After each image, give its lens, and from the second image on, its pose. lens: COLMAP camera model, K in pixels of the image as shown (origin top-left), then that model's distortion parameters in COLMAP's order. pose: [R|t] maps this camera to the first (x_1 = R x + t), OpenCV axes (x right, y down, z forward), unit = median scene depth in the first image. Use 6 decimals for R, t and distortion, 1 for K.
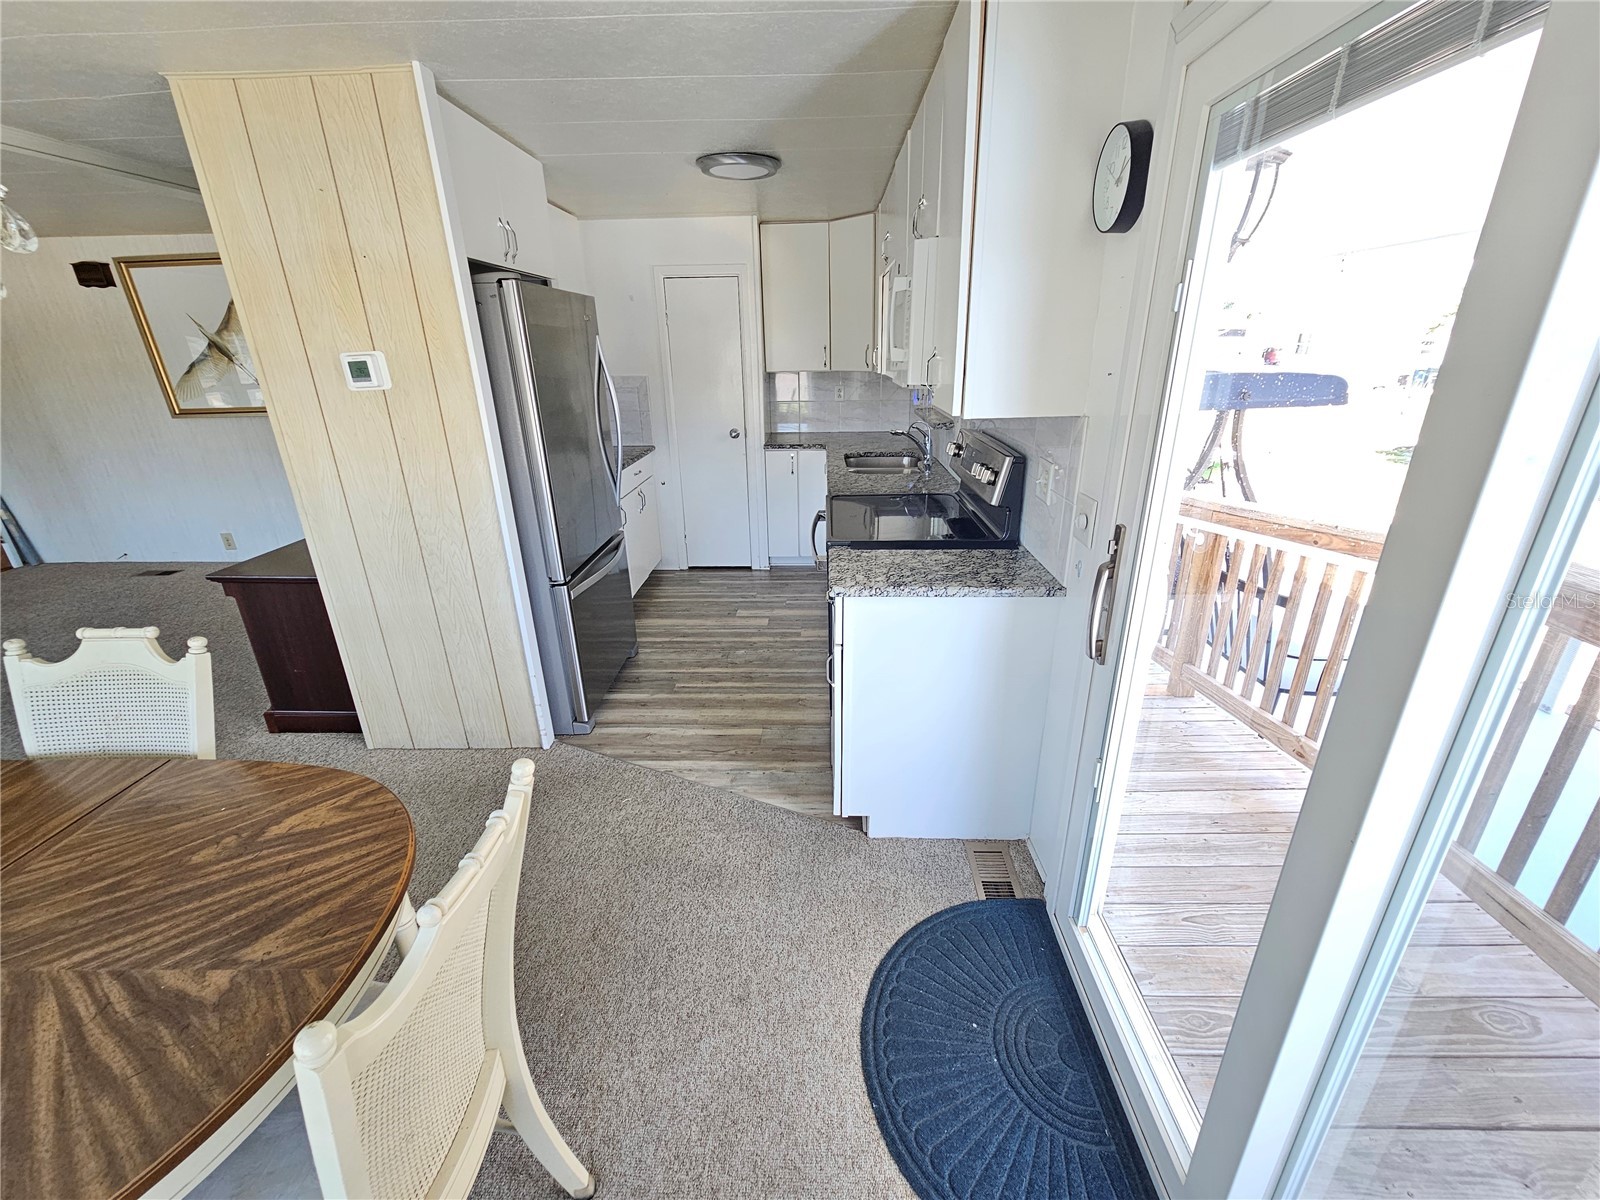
lens RADIAL K [[655.5, 0, 806.9], [0, 655.5, 599.6], [0, 0, 1]] dist [-0.001341, 0.000406]
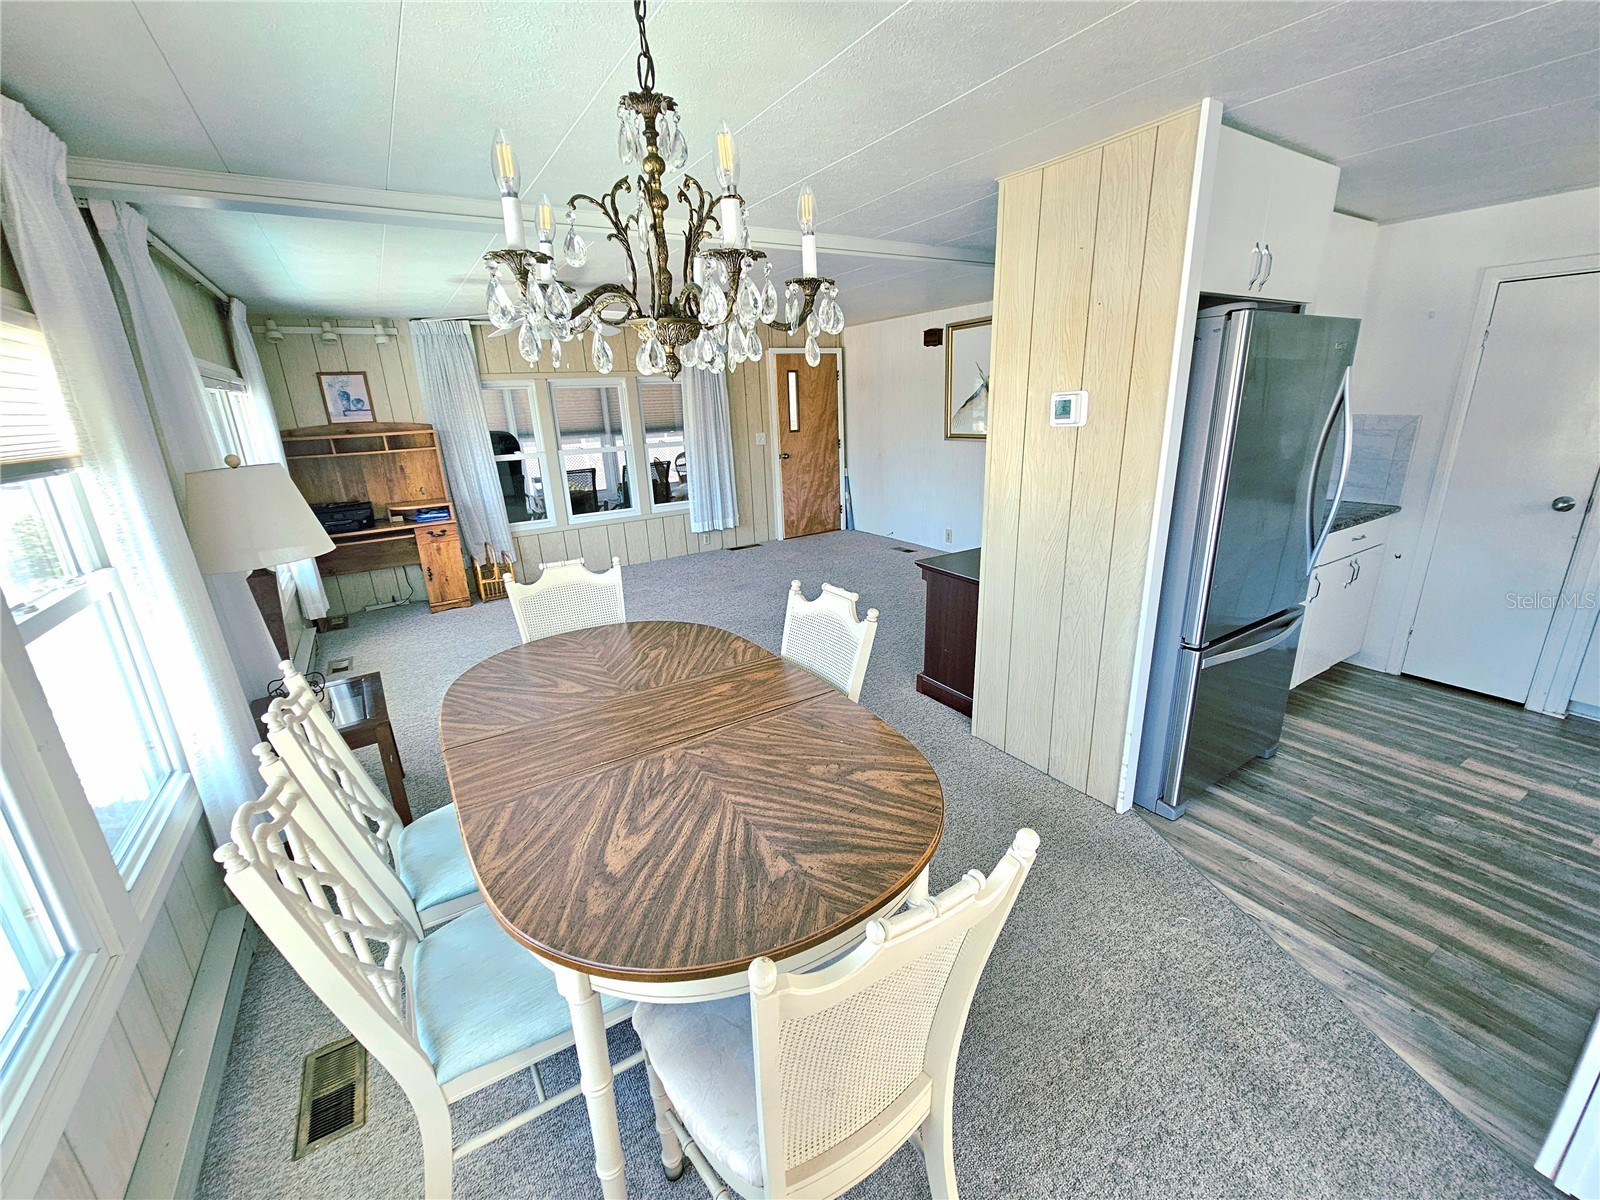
lens RADIAL K [[655.5, 0, 806.9], [0, 655.5, 599.6], [0, 0, 1]] dist [-0.001341, 0.000406]
pose [[0.557740, 0.242200, -0.793893, 0.018195], [-0.277744, 0.955799, 0.096469, -0.026798], [0.782167, 0.166694, 0.600357, 0.053068]]
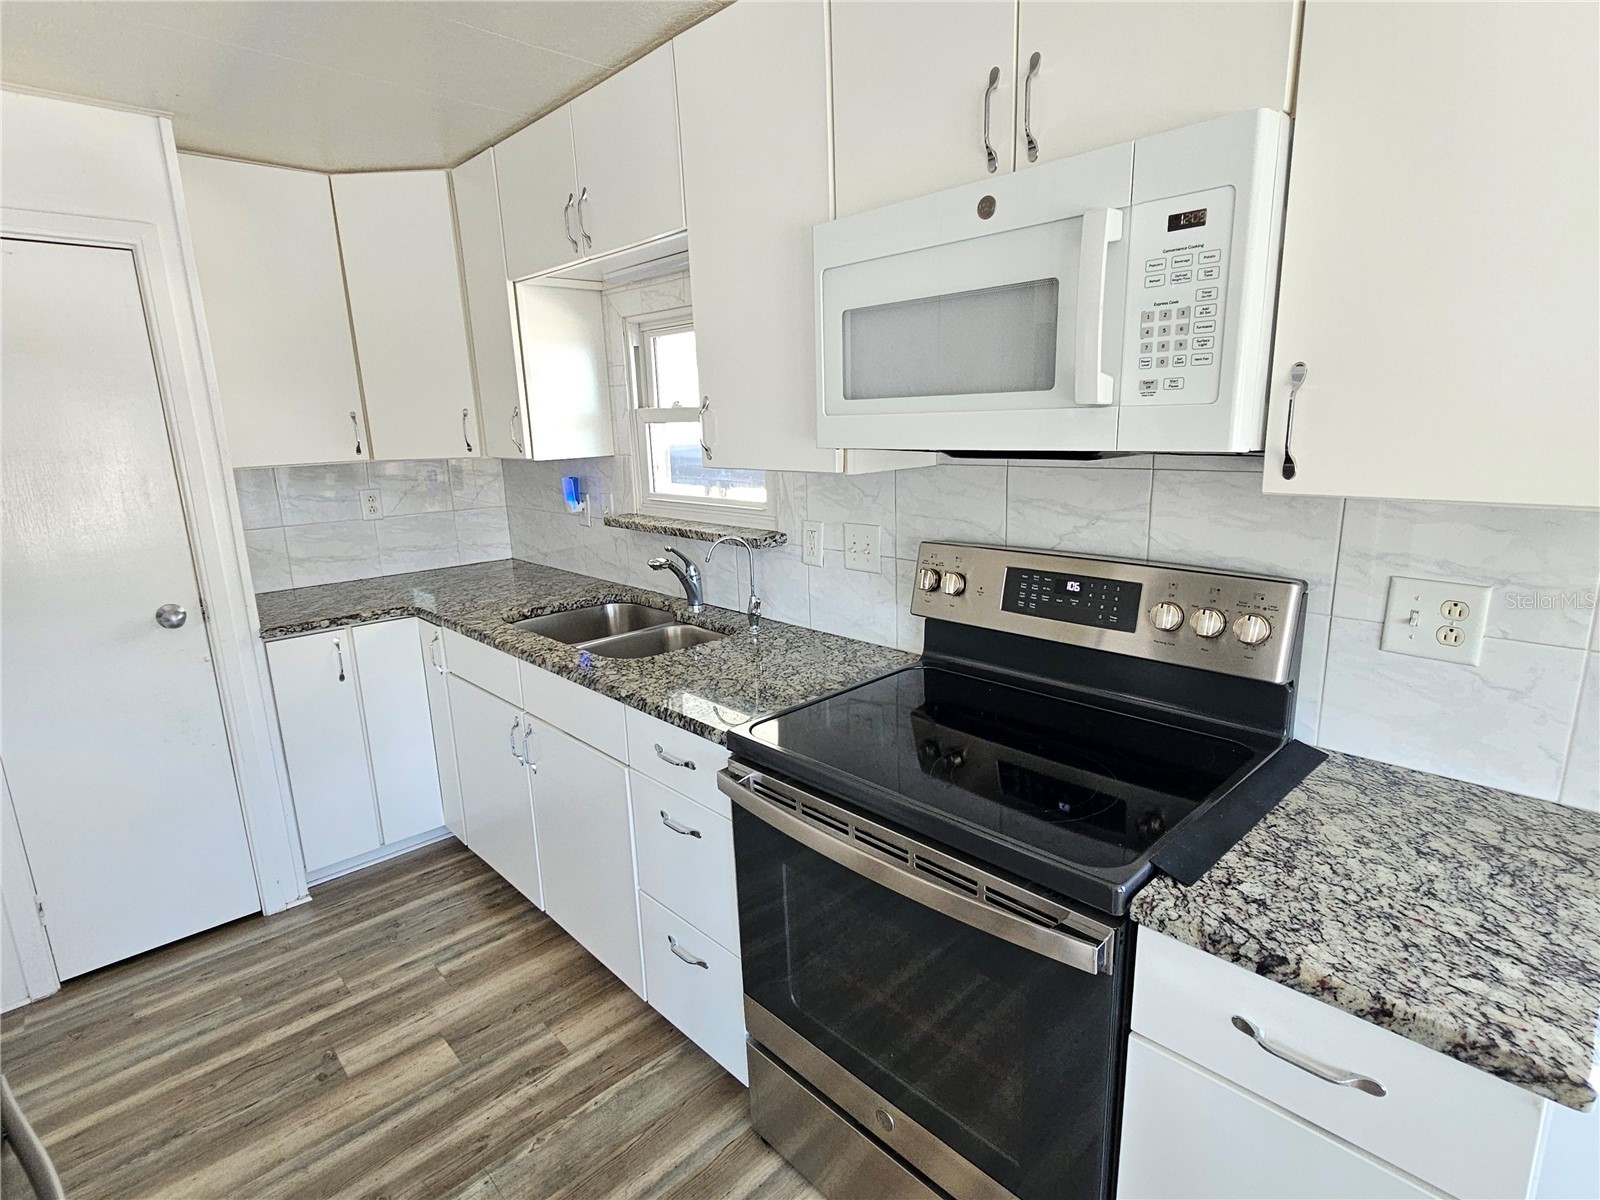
lens RADIAL K [[820.9, 0, 800.0], [0, 820.9, 600.0], [0, 0, 1]] dist [-0.001997, -0.000088]
pose [[0.708844, -0.160022, 0.686974, -0.327971], [0.272109, 0.960576, -0.057019, -0.228158], [-0.650767, 0.227349, 0.724441, 0.663350]]
